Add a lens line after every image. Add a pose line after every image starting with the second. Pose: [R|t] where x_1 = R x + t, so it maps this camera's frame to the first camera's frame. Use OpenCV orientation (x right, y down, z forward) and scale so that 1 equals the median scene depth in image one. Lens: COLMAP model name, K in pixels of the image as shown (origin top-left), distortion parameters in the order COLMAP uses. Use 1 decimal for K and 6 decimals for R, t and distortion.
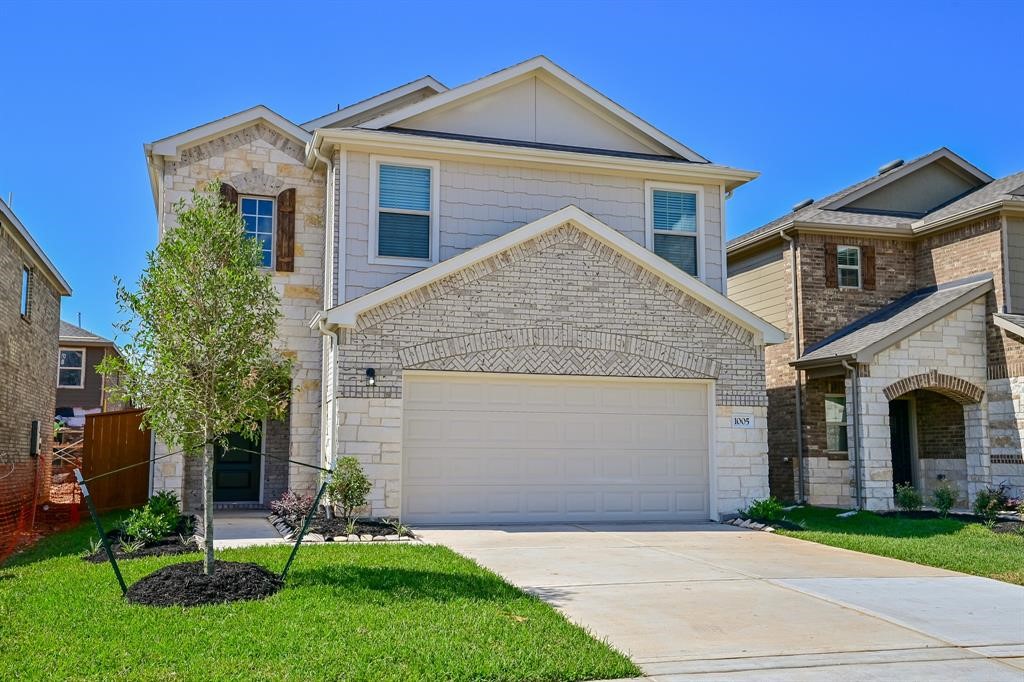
lens RADIAL K [[979.7, 0, 513.2], [0, 979.7, 345.4], [0, 0, 1]] dist [0.057144, 0.000000]
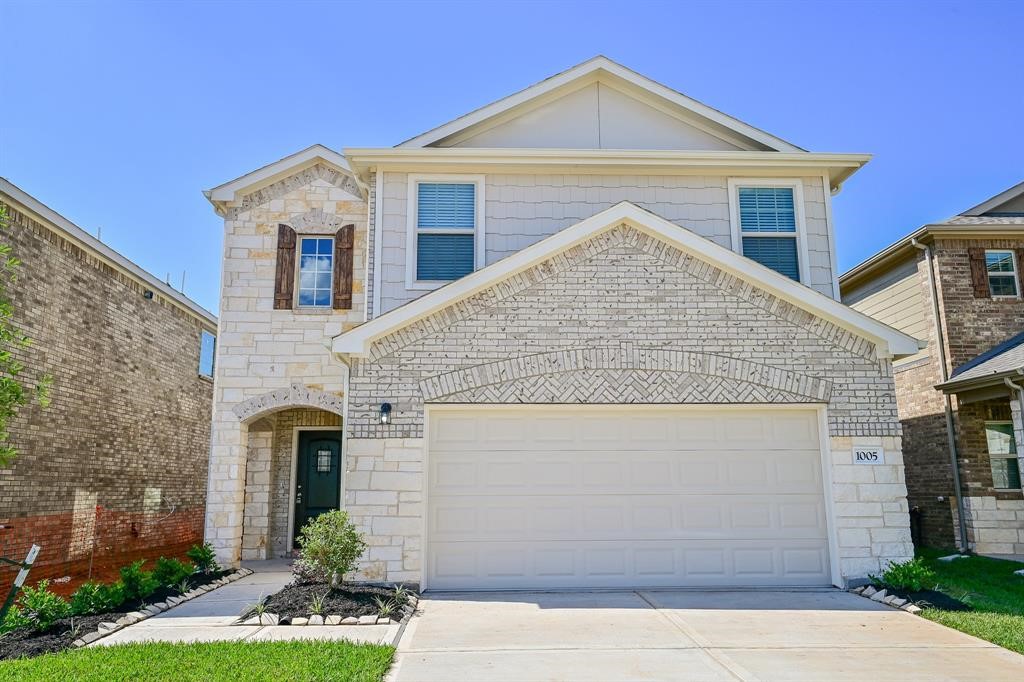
lens RADIAL K [[740.6, 0, 519.9], [0, 740.6, 344.5], [0, 0, 1]] dist [0.019163, 0.003434]
pose [[0.968533, -0.057965, -0.242042, 0.111941], [0.039332, 0.995928, -0.081119, 0.025541], [0.245758, 0.069047, 0.966869, 0.349093]]
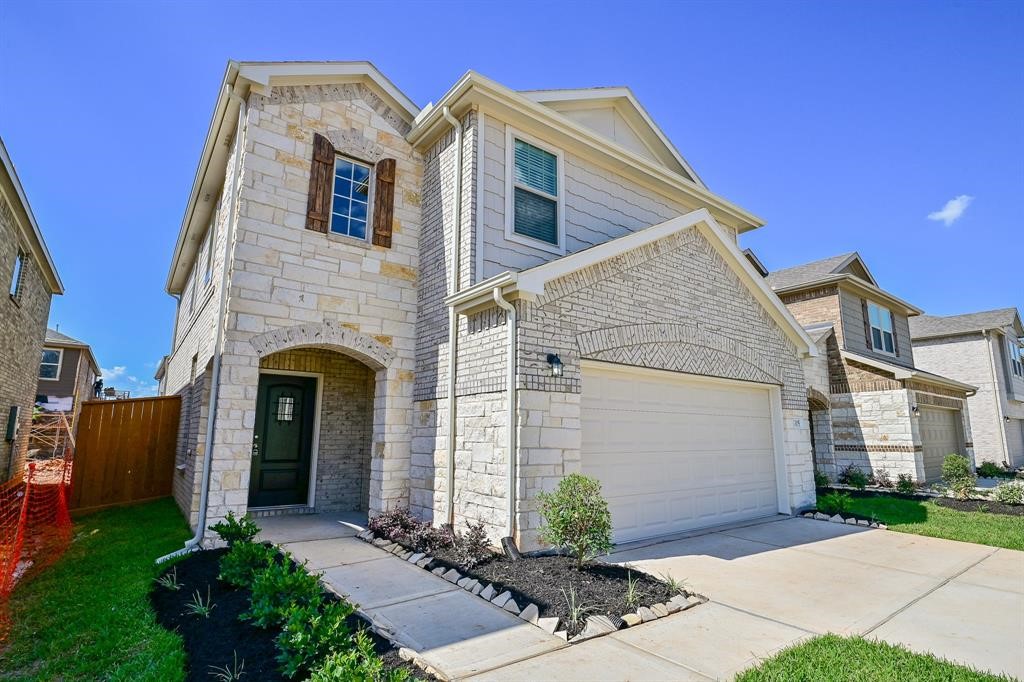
lens RADIAL K [[505.1, 0, 512.1], [0, 505.1, 343.5], [0, 0, 1]] dist [-0.022476, -0.003977]
pose [[0.940100, 0.064161, 0.334806, -0.272958], [-0.043367, 0.996658, -0.069225, 0.038782], [-0.338128, 0.050559, 0.939741, 0.550018]]
